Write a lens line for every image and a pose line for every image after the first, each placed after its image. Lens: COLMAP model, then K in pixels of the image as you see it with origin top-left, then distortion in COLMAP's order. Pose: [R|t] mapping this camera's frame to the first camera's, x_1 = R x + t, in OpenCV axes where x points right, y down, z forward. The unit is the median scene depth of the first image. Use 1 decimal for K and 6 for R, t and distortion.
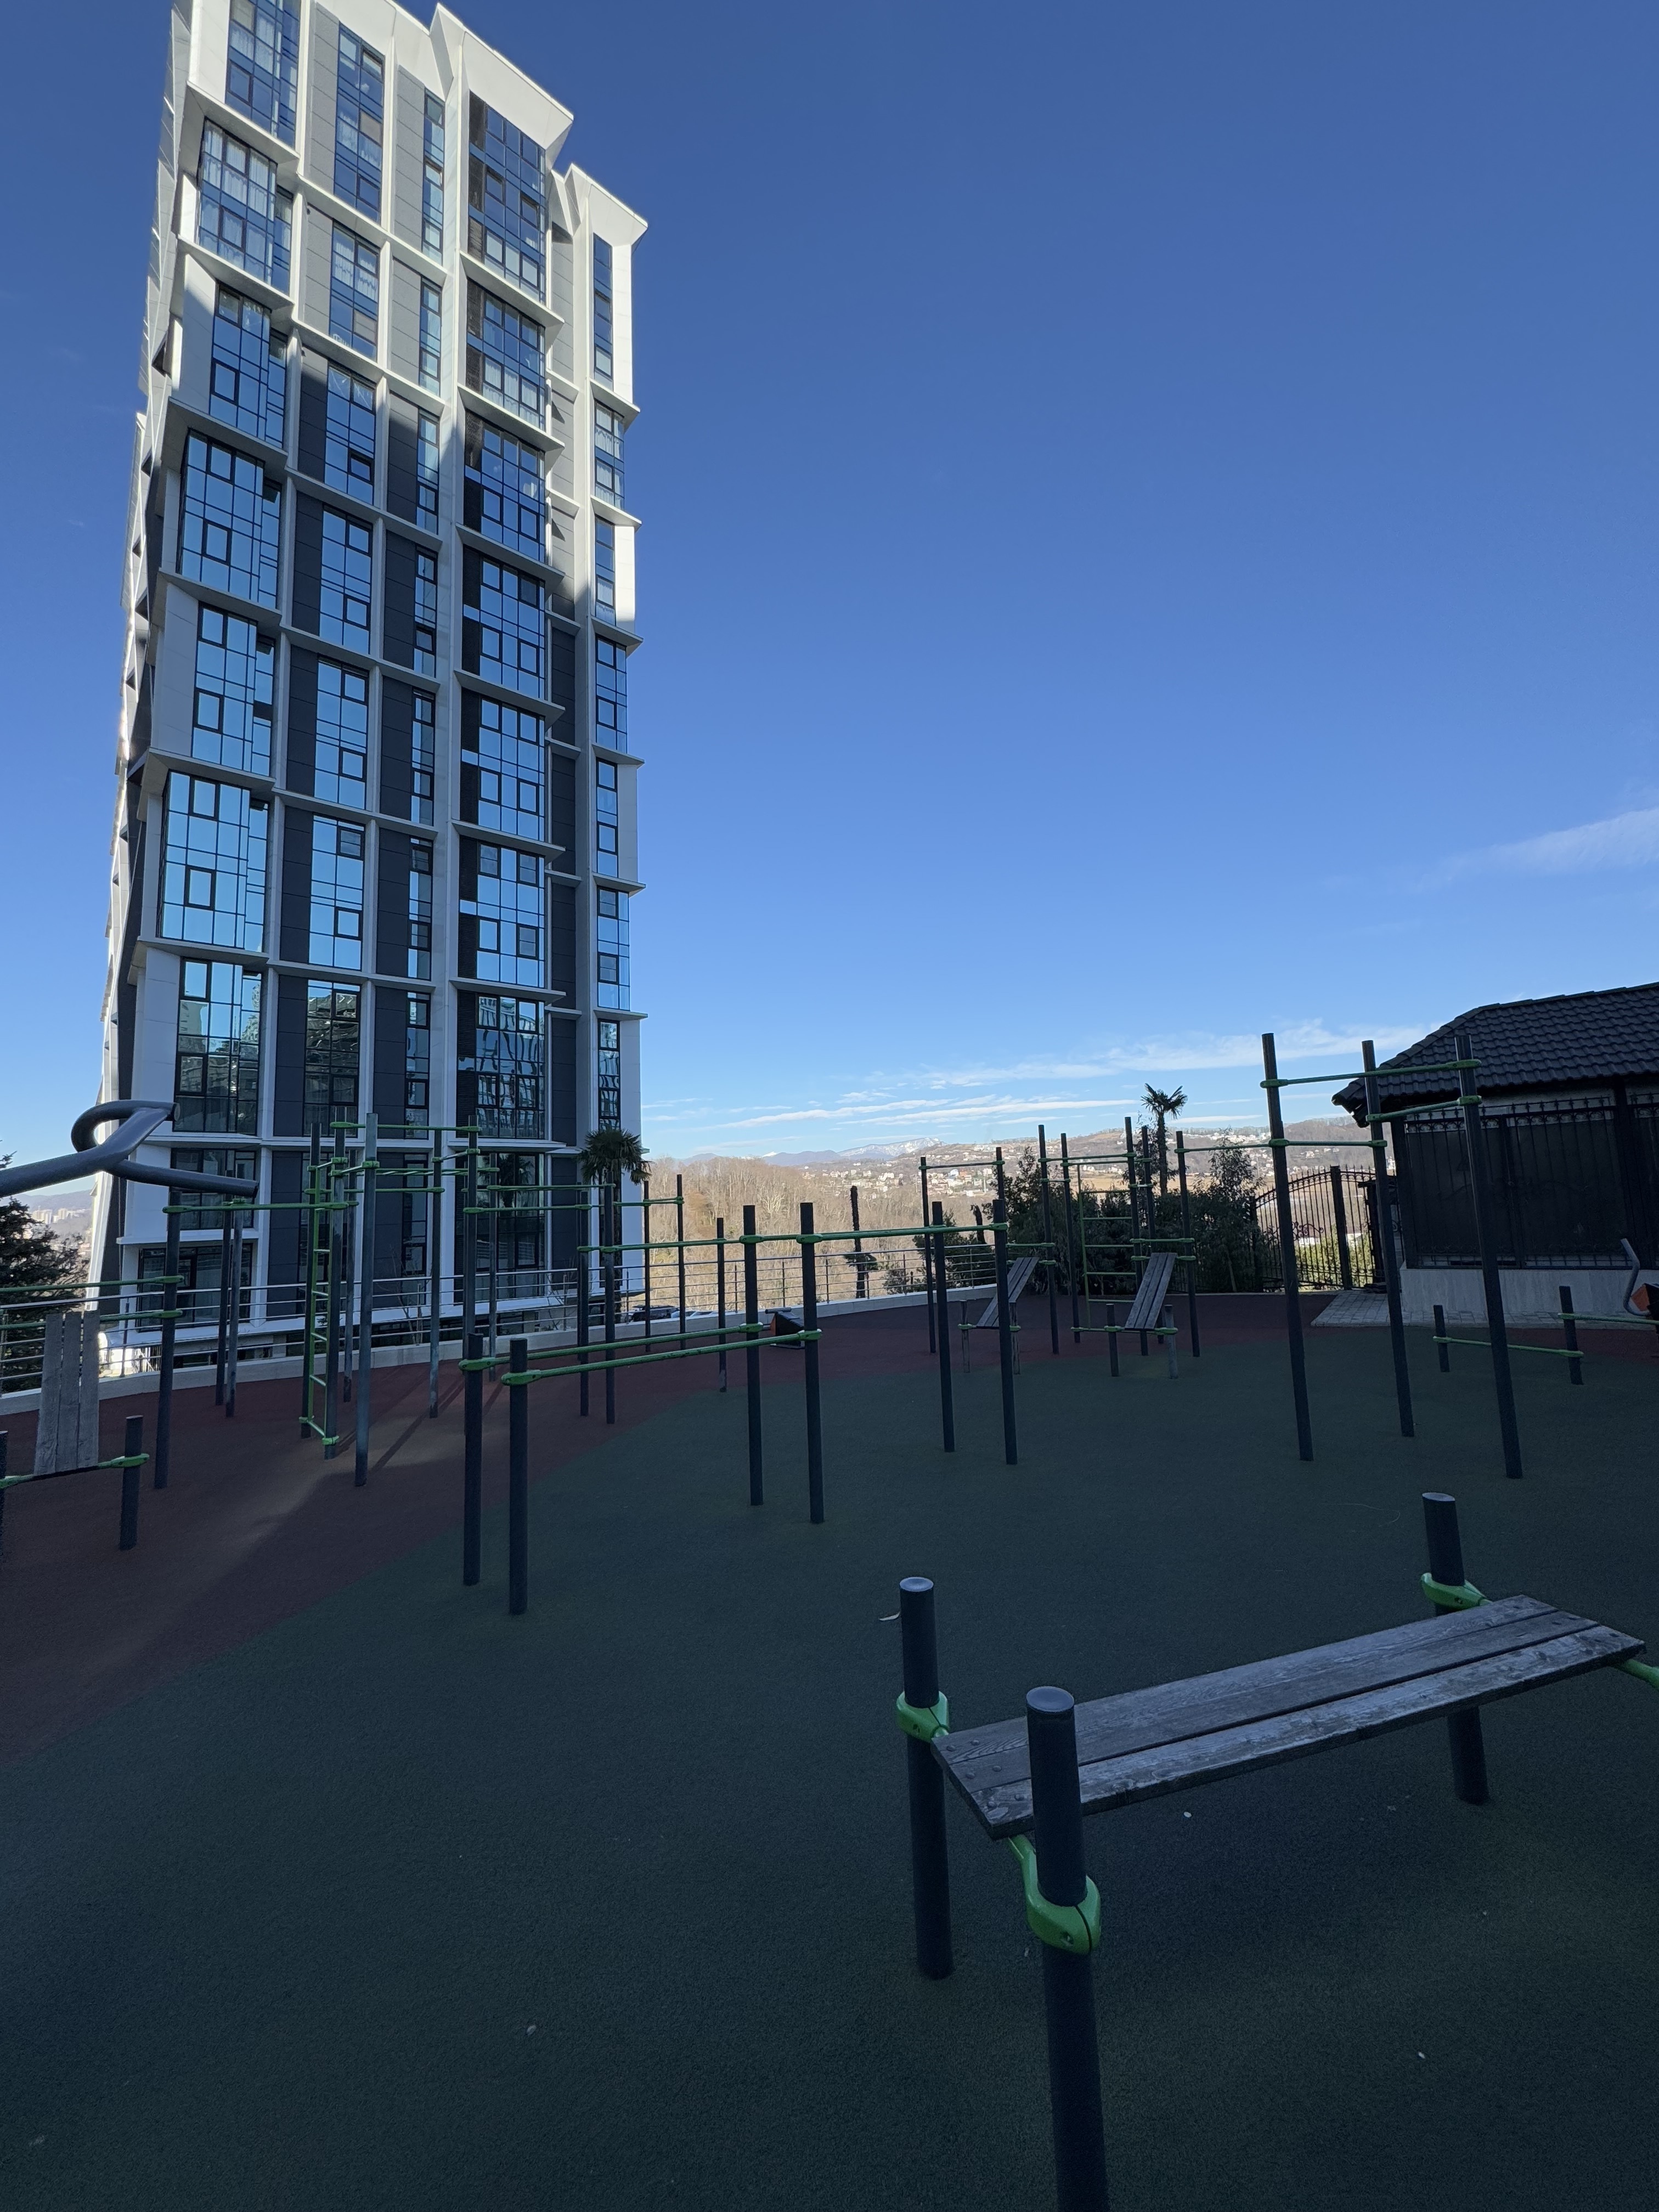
lens RADIAL K [[879.0, 0, 837.6], [0, 879.0, 1102.8], [0, 0, 1]] dist [0.000966, 0.000266]
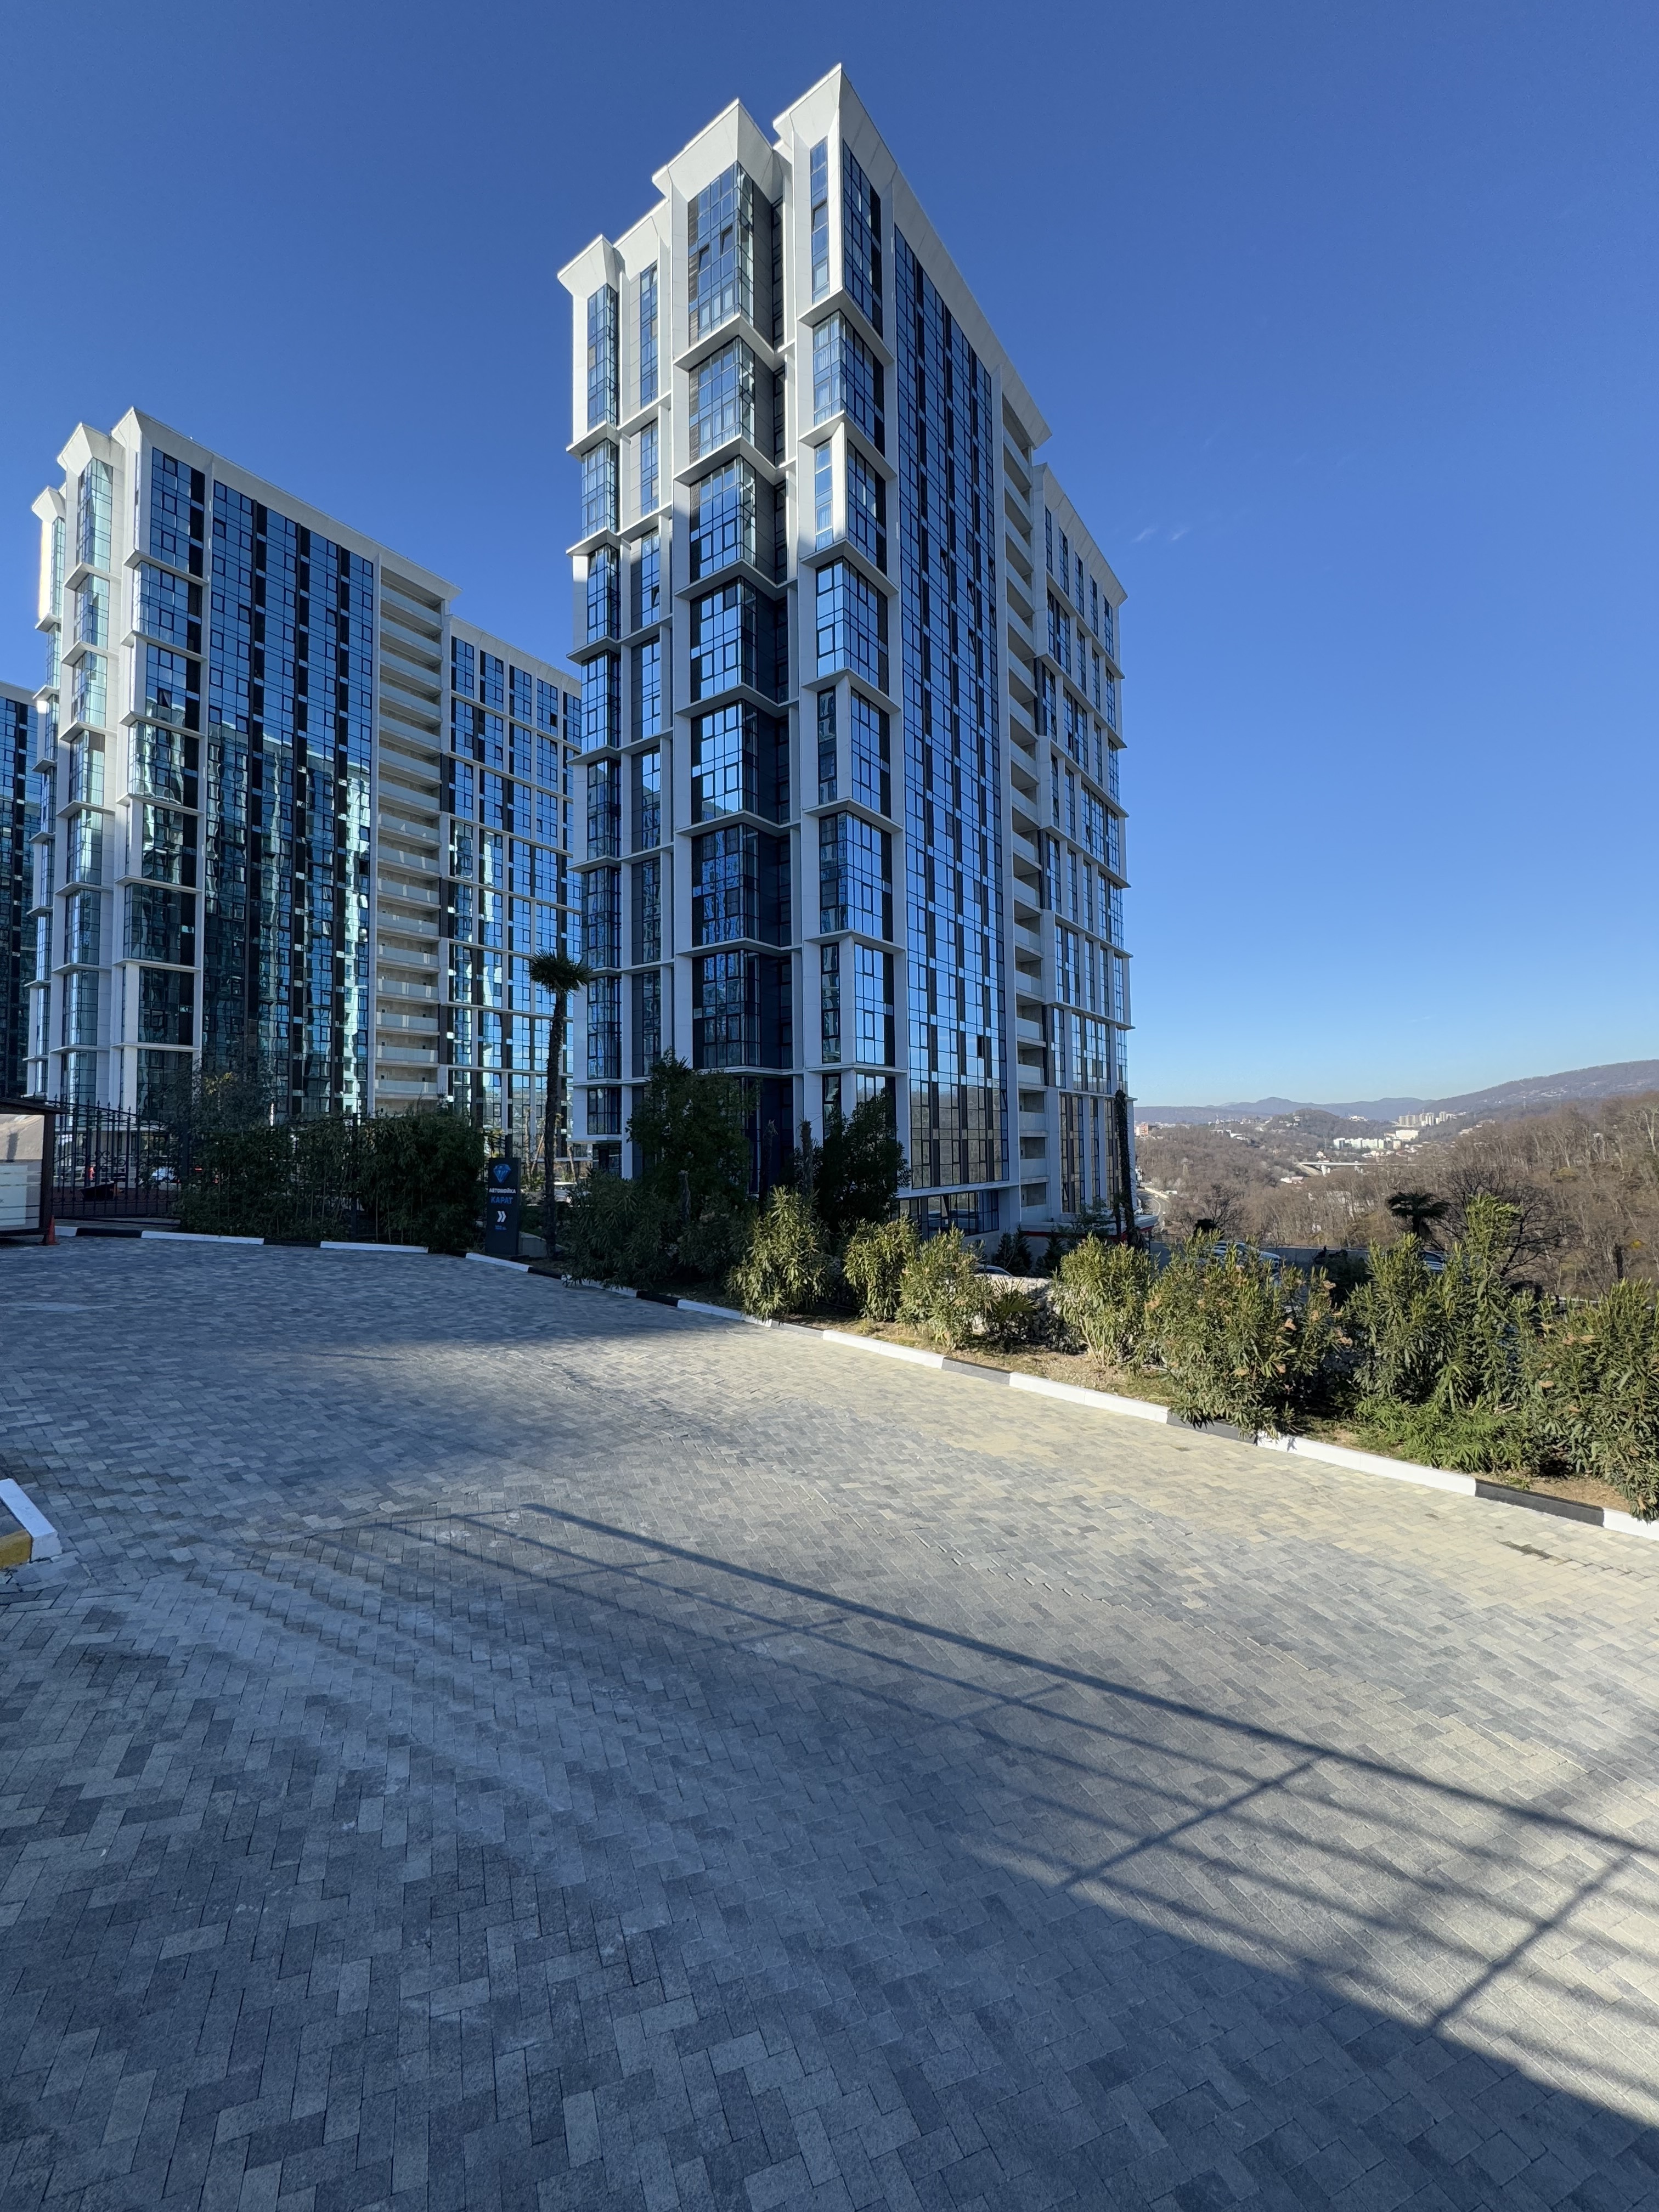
lens RADIAL K [[879.0, 0, 837.6], [0, 879.0, 1102.8], [0, 0, 1]] dist [0.000966, 0.000266]
pose [[0.246803, -0.016221, -0.968930, 0.864023], [0.125124, 0.992024, 0.015264, 0.092821], [0.960954, -0.125003, 0.246864, 0.819174]]
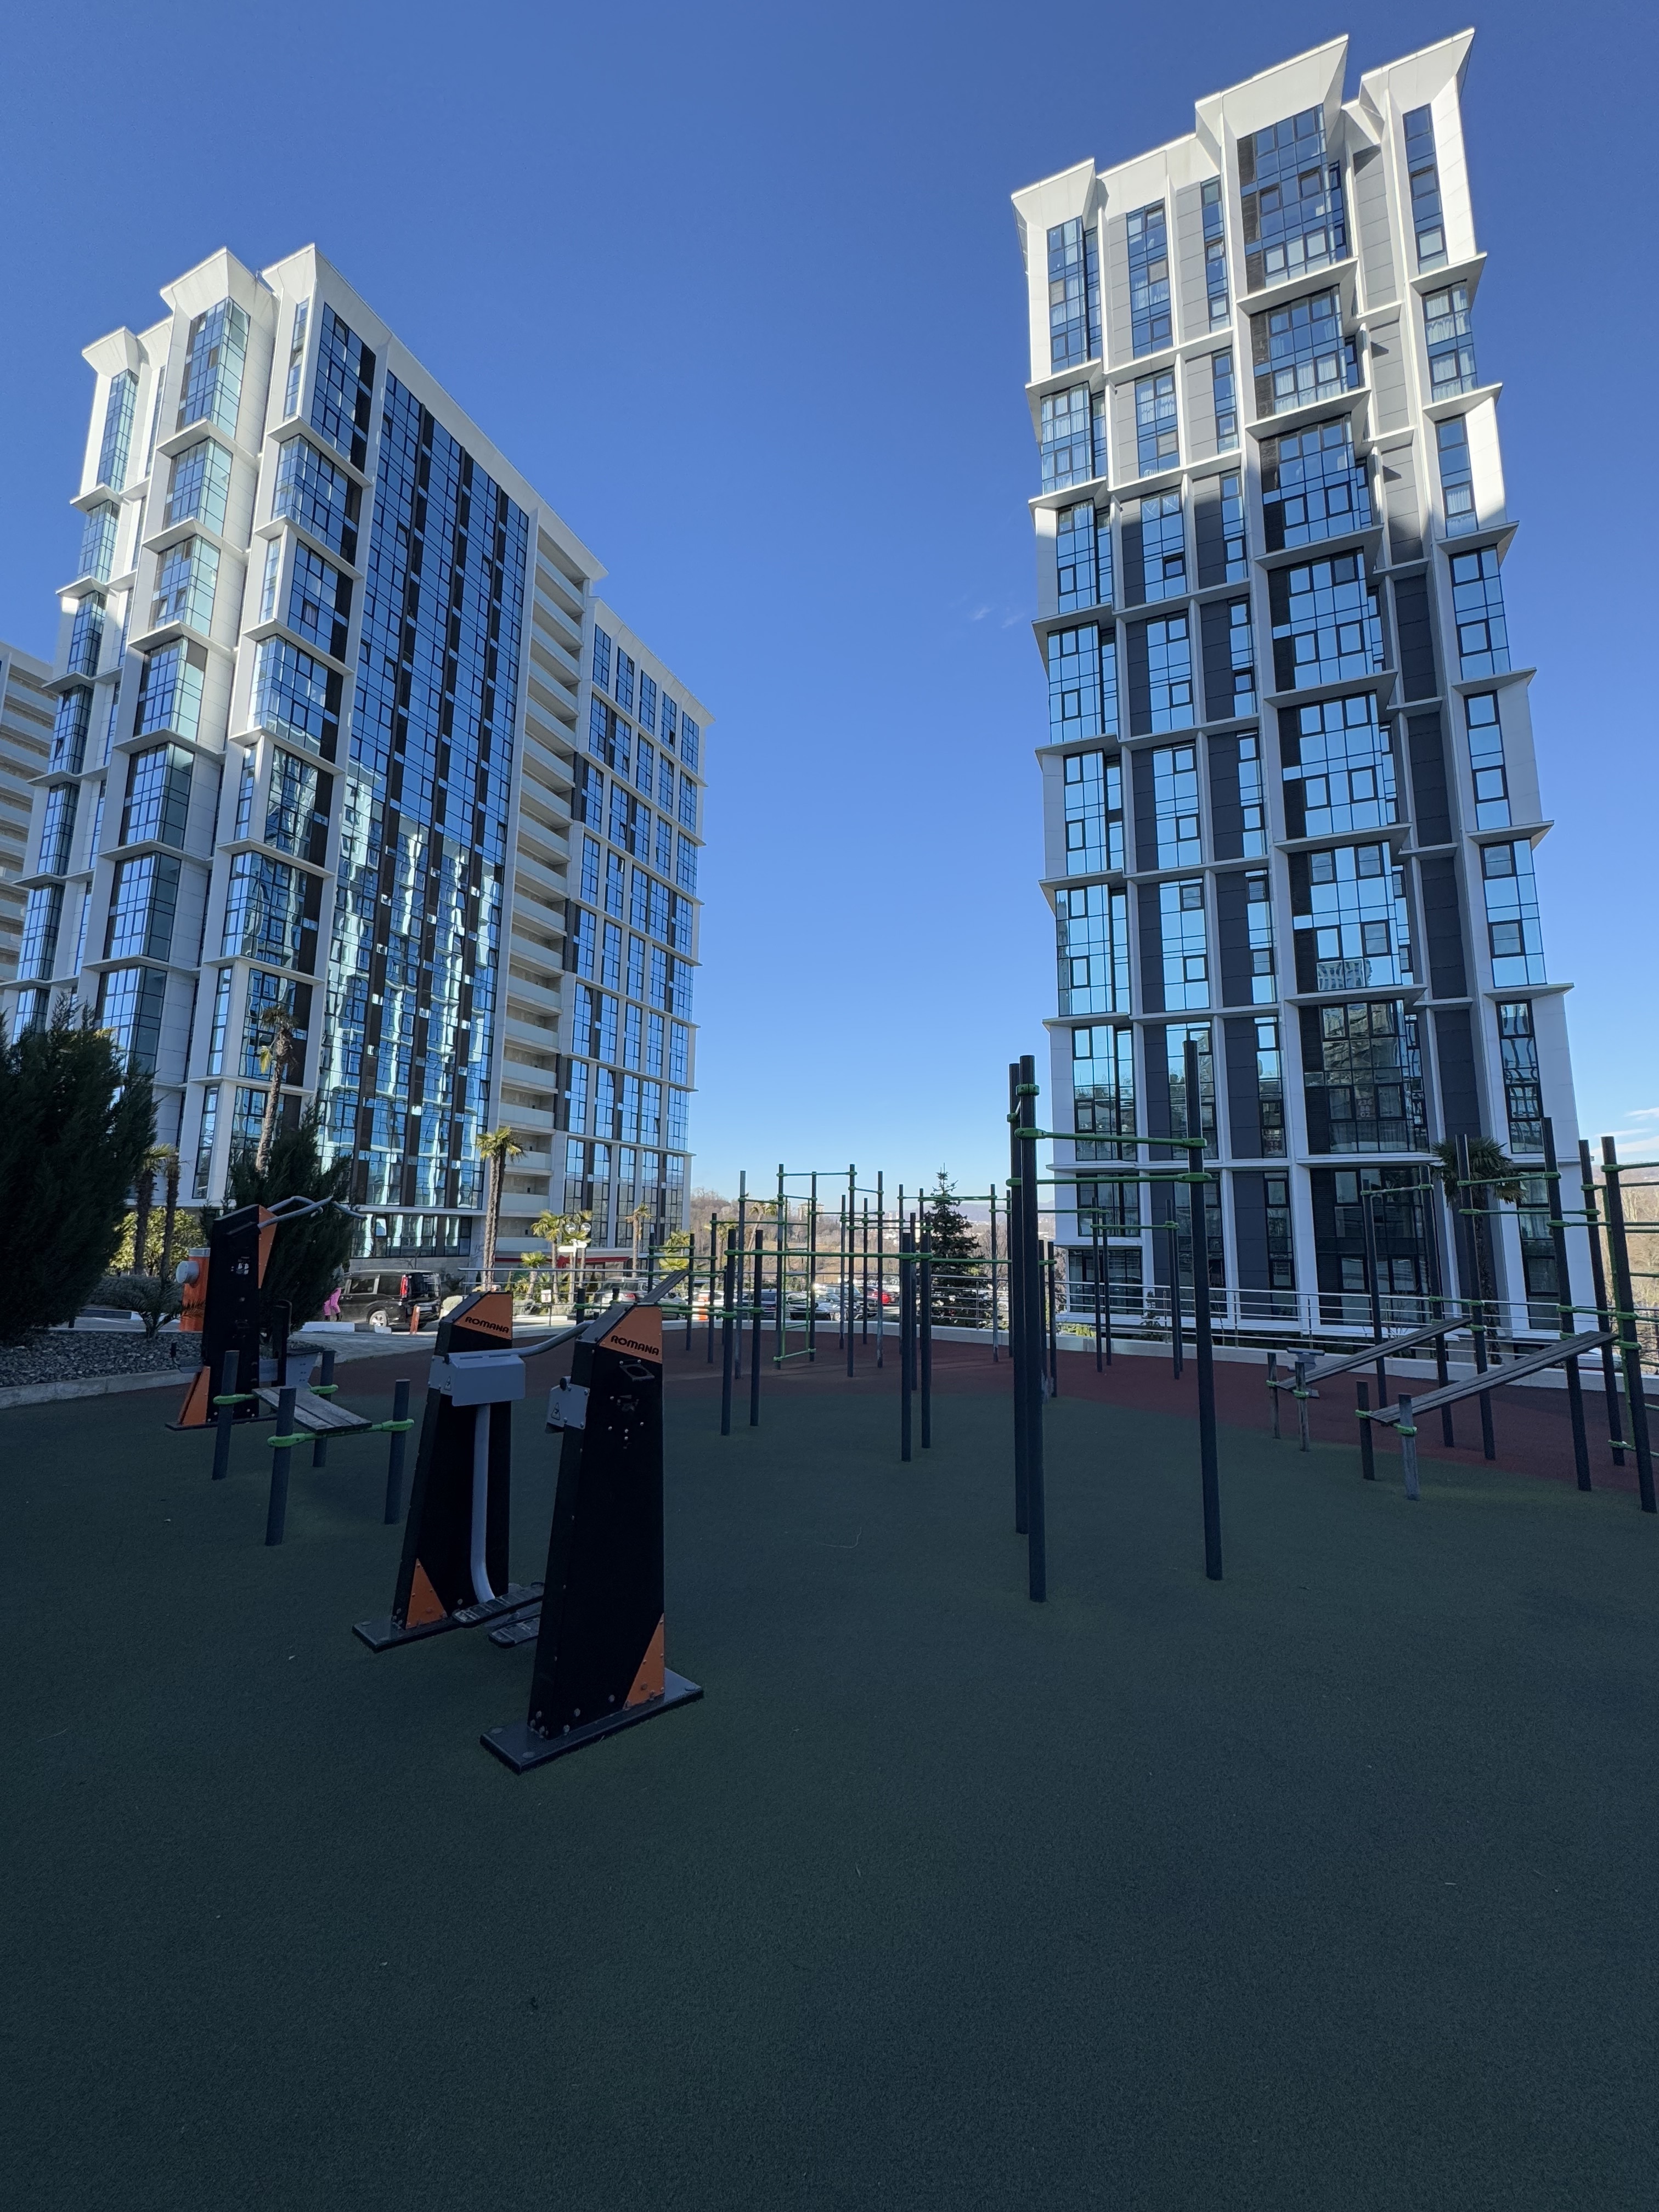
lens RADIAL K [[879.0, 0, 837.6], [0, 879.0, 1102.8], [0, 0, 1]] dist [0.000966, 0.000266]
pose [[0.443949, -0.094760, -0.891027, 0.206670], [0.083454, 0.994443, -0.064178, 0.000592], [0.892157, -0.045867, 0.449390, 0.073094]]
